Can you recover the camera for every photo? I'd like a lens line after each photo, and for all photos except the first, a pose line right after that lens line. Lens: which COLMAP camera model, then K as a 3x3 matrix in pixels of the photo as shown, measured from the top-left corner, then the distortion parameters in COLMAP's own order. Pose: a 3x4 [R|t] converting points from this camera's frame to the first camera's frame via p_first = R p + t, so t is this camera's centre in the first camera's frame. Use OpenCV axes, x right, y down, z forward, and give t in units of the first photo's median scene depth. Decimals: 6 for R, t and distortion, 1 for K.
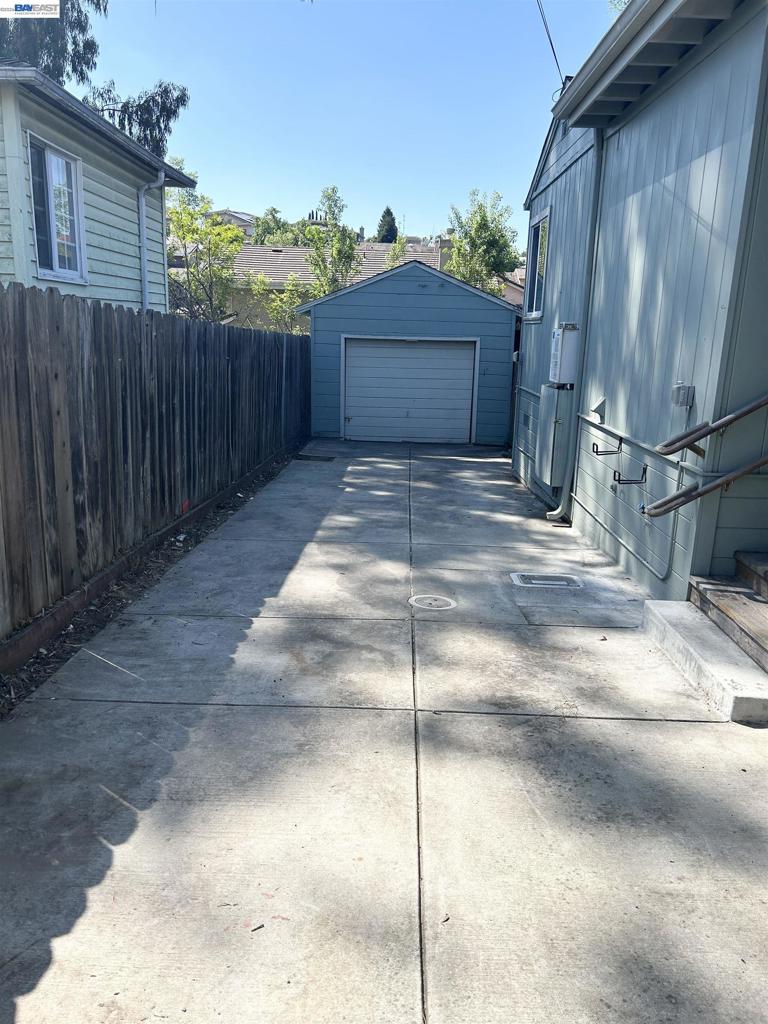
lens RADIAL K [[776.1, 0, 384.0], [0, 776.1, 509.7], [0, 0, 1]] dist [0.049879, -0.045982]
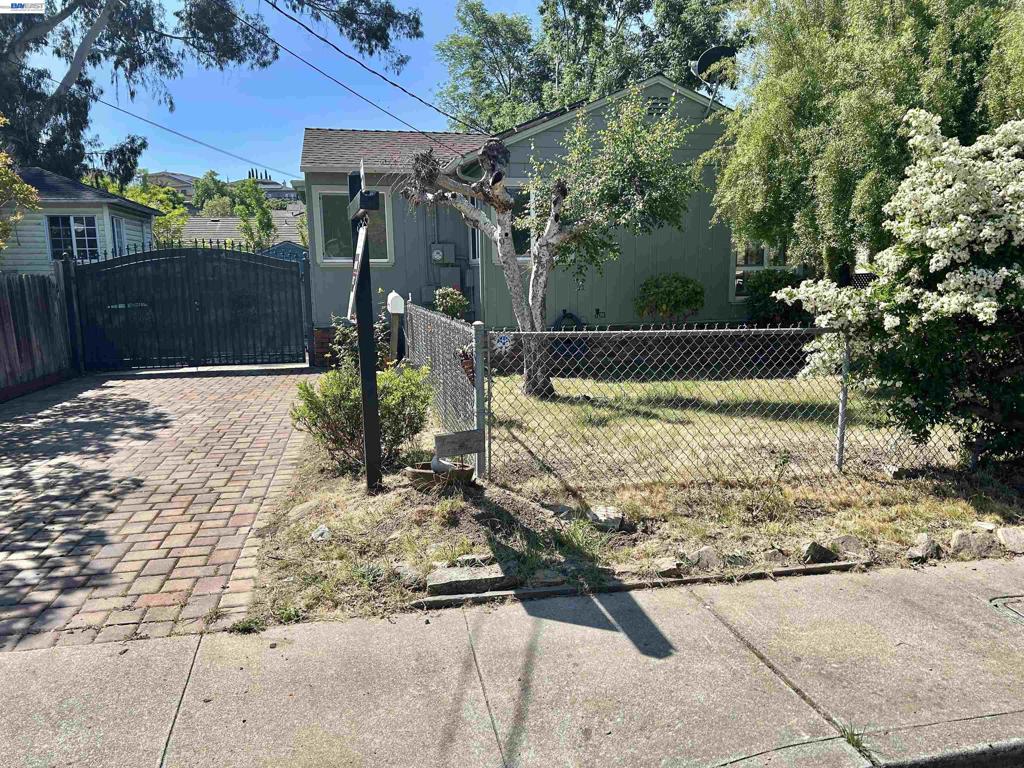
lens RADIAL K [[776.1, 0, 511.6], [0, 776.1, 384.9], [0, 0, 1]] dist [0.049879, -0.045982]
pose [[0.975641, -0.085442, 0.202052, 0.072894], [0.101519, 0.992327, -0.070576, 0.103633], [-0.194471, 0.089369, 0.976829, -0.436104]]
